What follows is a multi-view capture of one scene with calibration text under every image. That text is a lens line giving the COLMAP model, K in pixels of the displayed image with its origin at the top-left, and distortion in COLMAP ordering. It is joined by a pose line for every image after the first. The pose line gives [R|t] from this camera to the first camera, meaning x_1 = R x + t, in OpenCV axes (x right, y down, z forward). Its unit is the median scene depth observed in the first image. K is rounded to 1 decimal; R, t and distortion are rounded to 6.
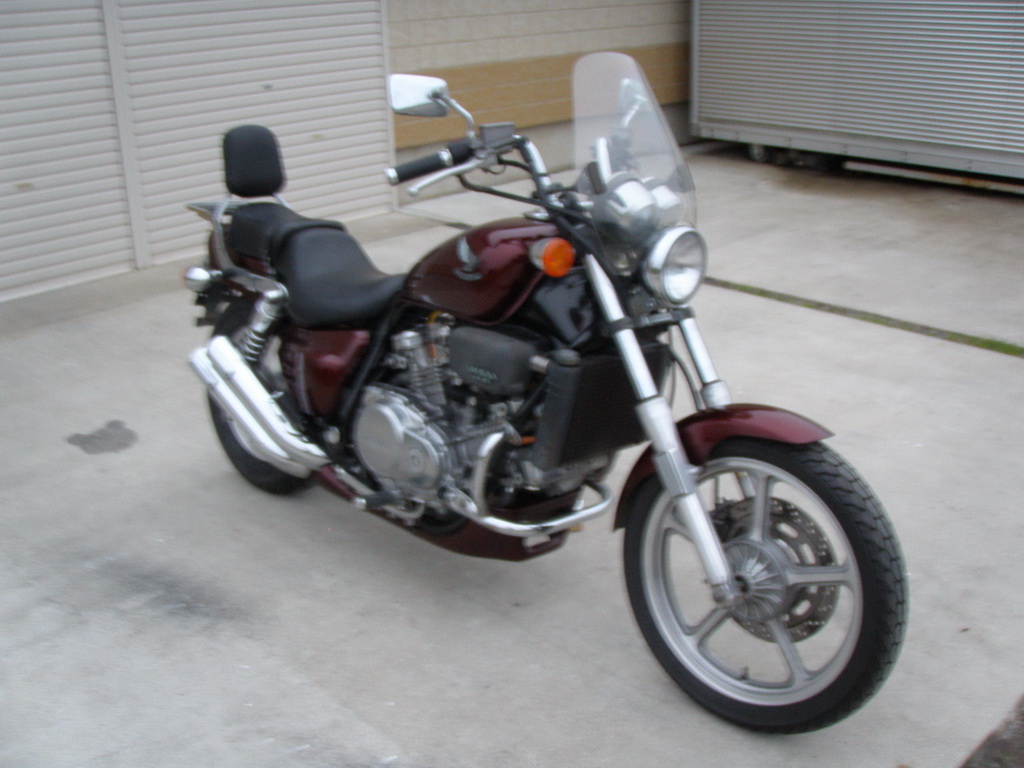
lens RADIAL K [[1134.2, 0, 510.6], [0, 1134.2, 385.6], [0, 0, 1]] dist [-0.136111, 0.000000]
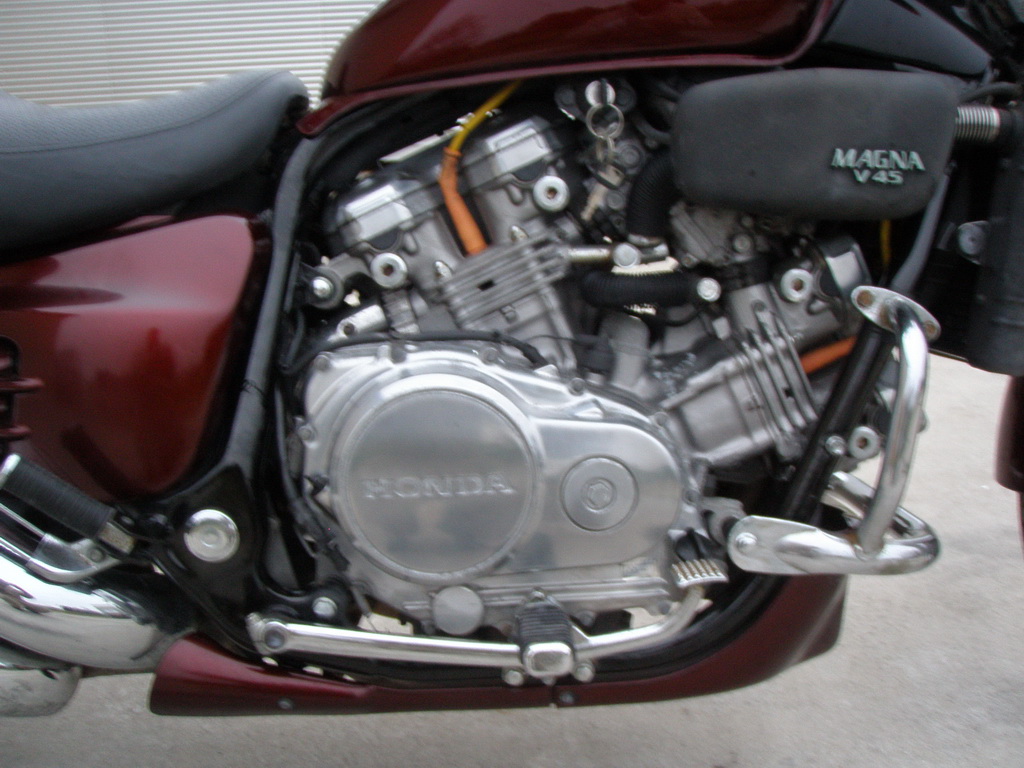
lens RADIAL K [[1134.2, 0, 516.4], [0, 1134.2, 392.1], [0, 0, 1]] dist [-0.136111, 0.000000]
pose [[0.686188, -0.201338, 0.699006, -0.331654], [0.267555, 0.963428, 0.014853, 0.022598], [-0.676432, 0.176831, 0.714962, 0.725269]]
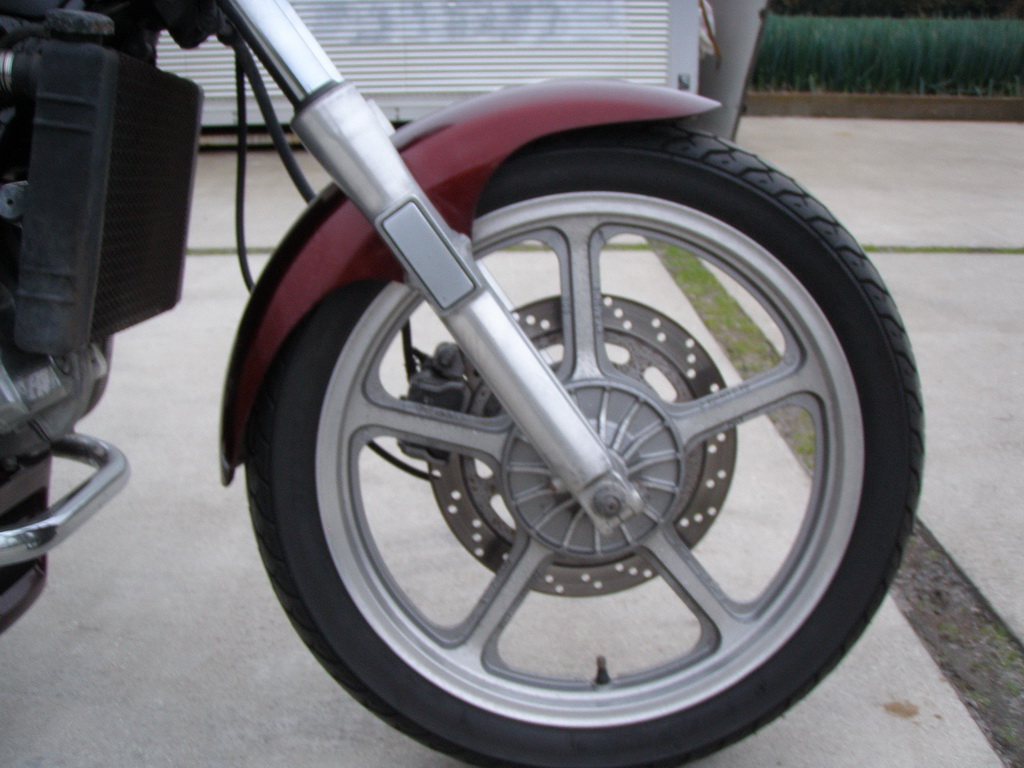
lens RADIAL K [[1134.2, 0, 491.1], [0, 1134.2, 393.4], [0, 0, 1]] dist [-0.136111, 0.000000]
pose [[0.700042, -0.213301, 0.681502, -0.105525], [0.250051, 0.967146, 0.045850, 0.091899], [-0.668892, 0.138313, 0.730379, 0.560016]]
